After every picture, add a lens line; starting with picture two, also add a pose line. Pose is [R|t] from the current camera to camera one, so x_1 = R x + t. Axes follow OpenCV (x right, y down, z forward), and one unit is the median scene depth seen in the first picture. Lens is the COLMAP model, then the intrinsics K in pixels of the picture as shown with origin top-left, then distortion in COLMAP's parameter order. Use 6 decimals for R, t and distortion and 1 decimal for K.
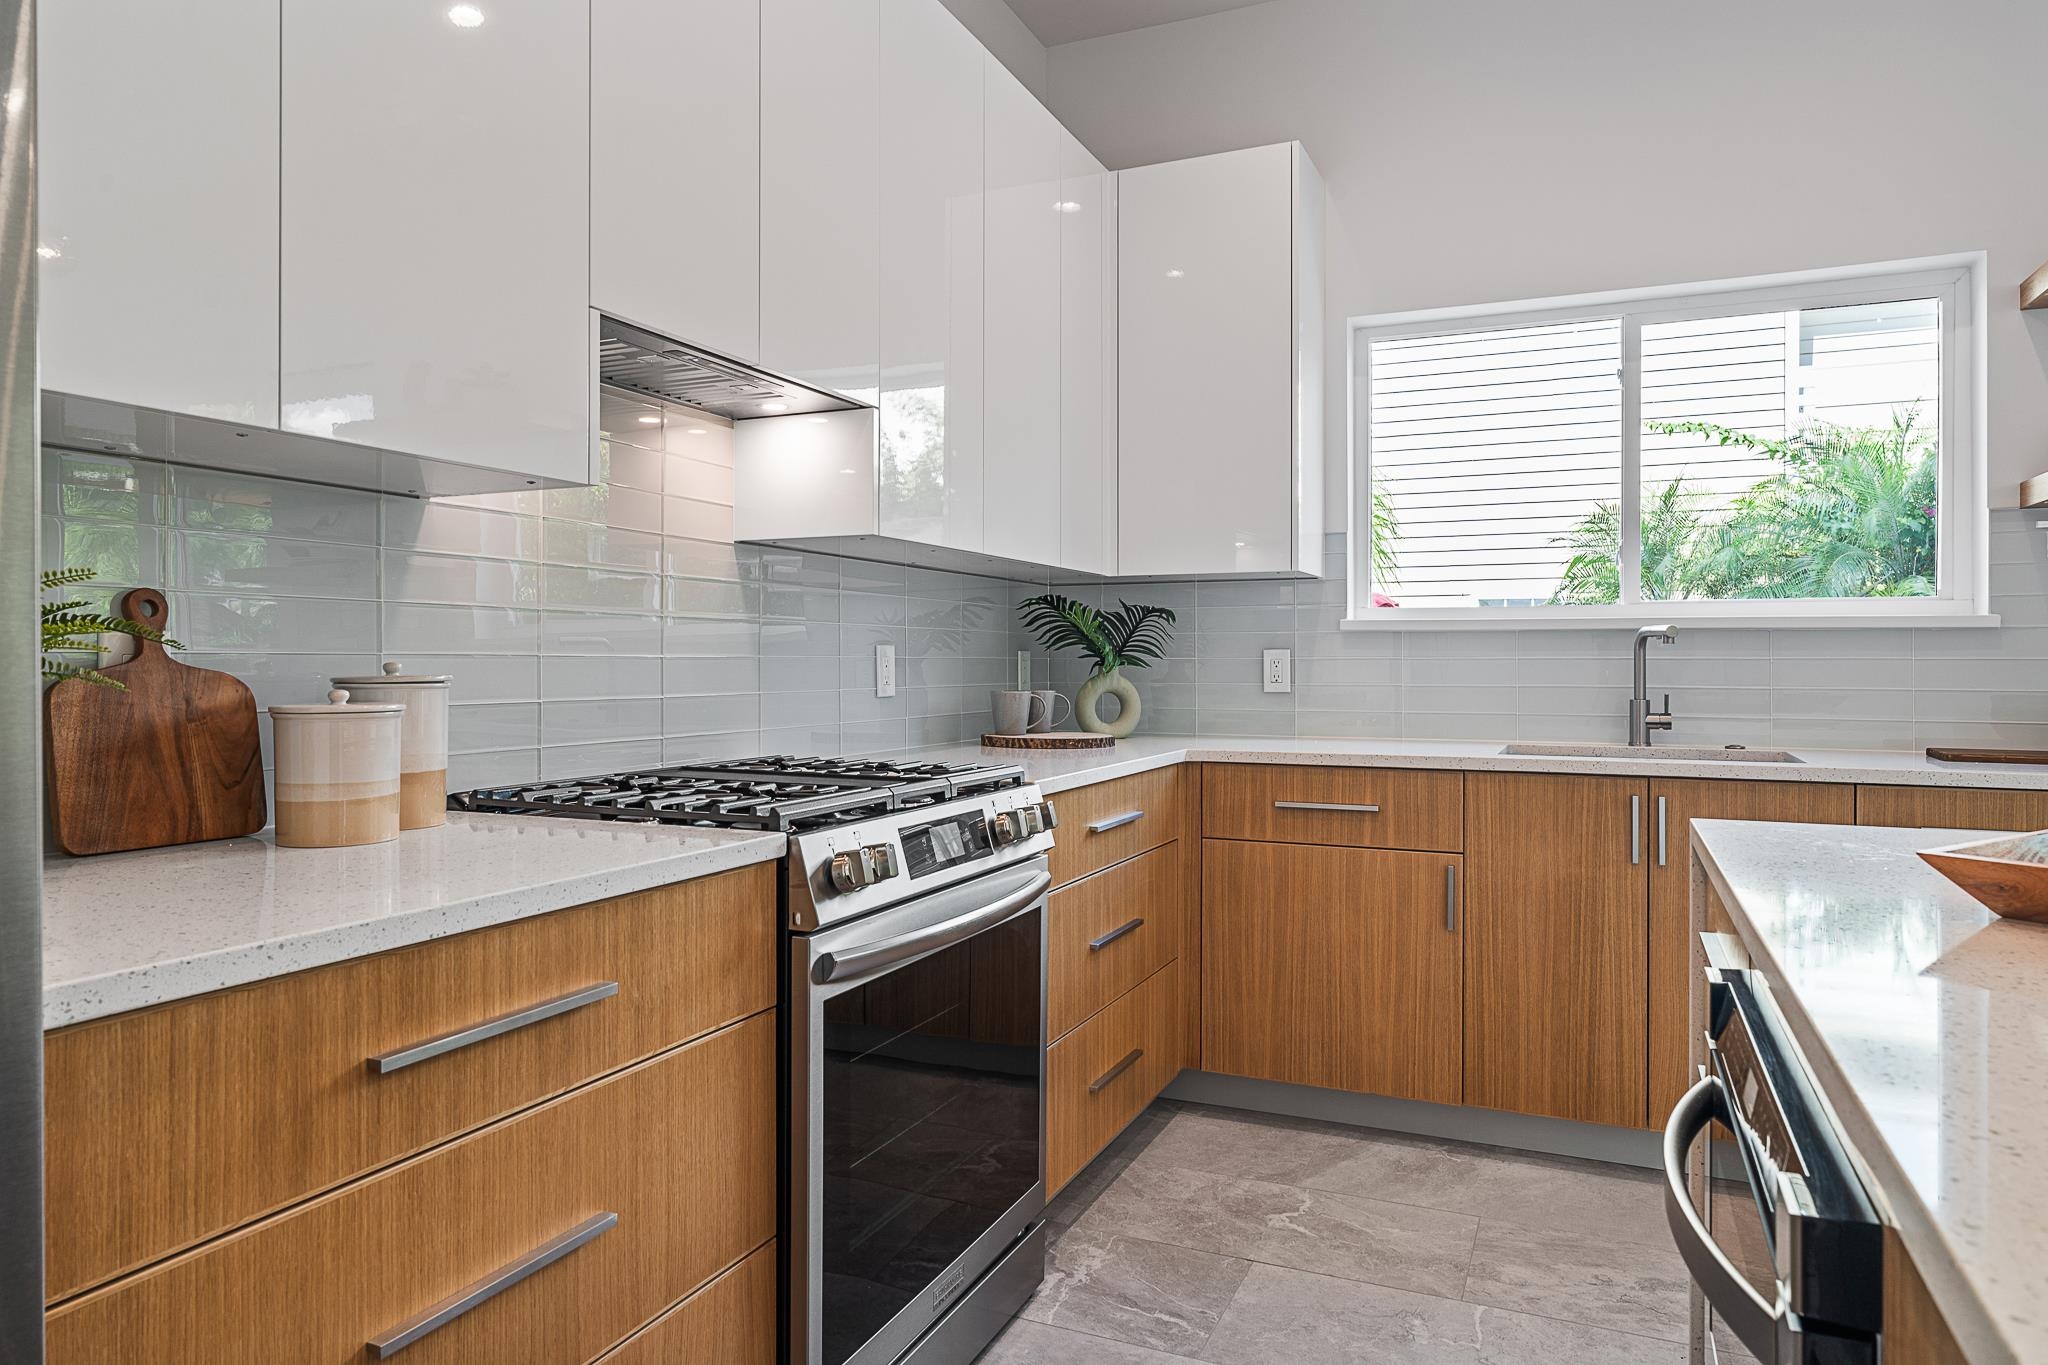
lens RADIAL K [[1275.5, 0, 1032.6], [0, 1275.5, 662.3], [0, 0, 1]] dist [-0.002562, 0.001965]
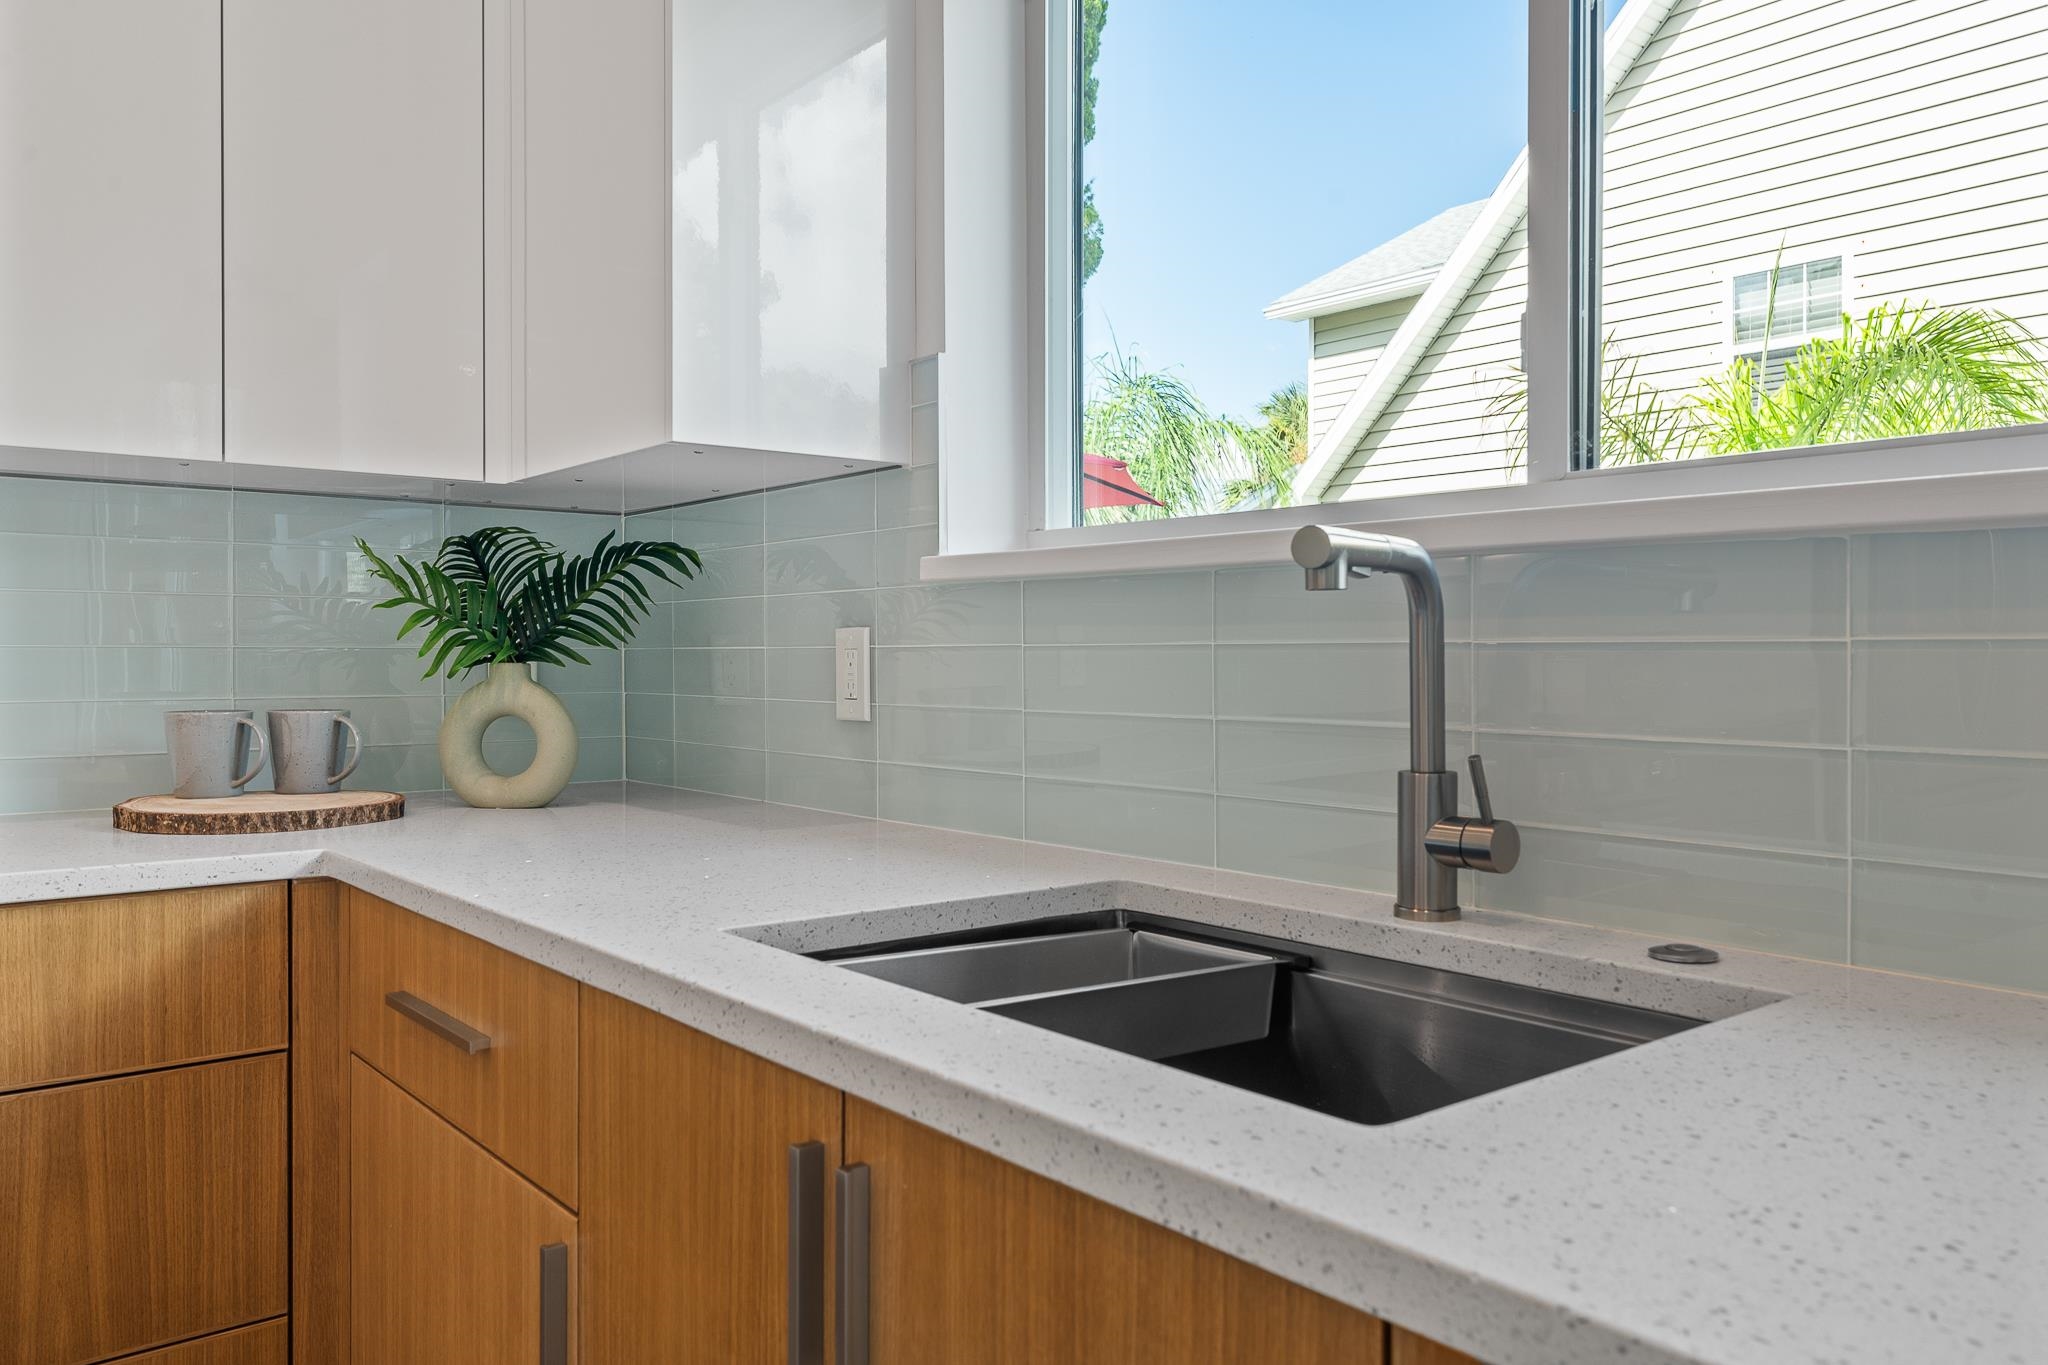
lens RADIAL K [[1502.8, 0, 1028.6], [0, 1502.8, 670.5], [0, 0, 1]] dist [0.023498, 0.000708]
pose [[0.891541, 0.005389, -0.452907, 0.624930], [-0.000589, 0.999942, 0.010739, -0.000425], [0.452939, -0.009307, 0.891493, 0.693246]]
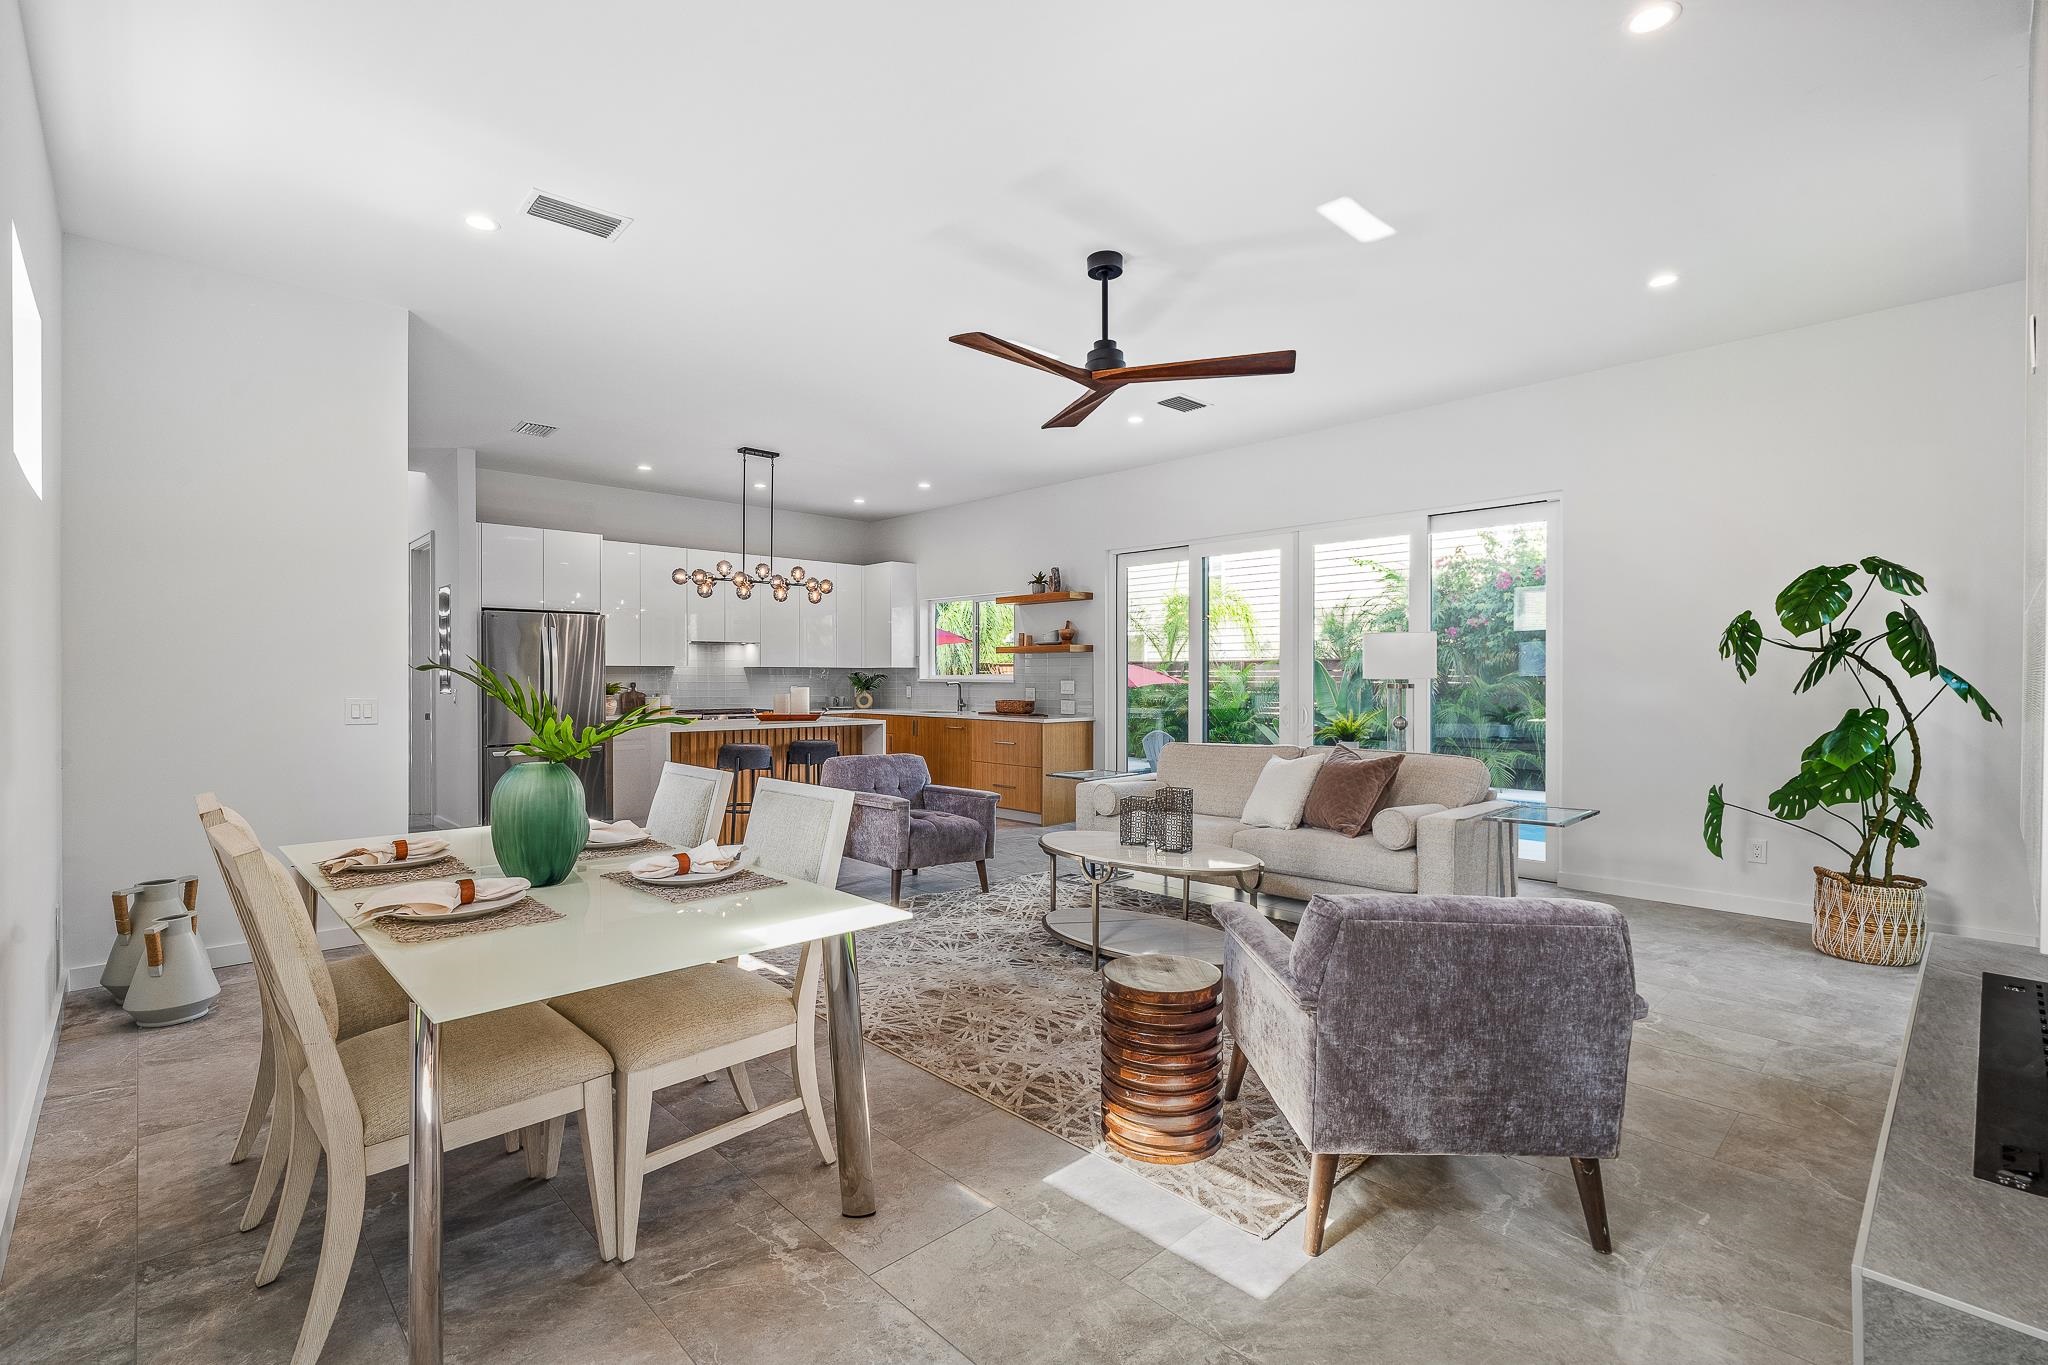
lens RADIAL K [[929.3, 0, 1017.8], [0, 929.3, 683.1], [0, 0, 1]] dist [-0.004886, 0.002412]
pose [[0.920594, 0.000403, -0.390522, 1.995071], [0.002045, 0.999981, 0.005852, -0.044146], [0.390516, -0.006186, 0.920575, -1.804304]]
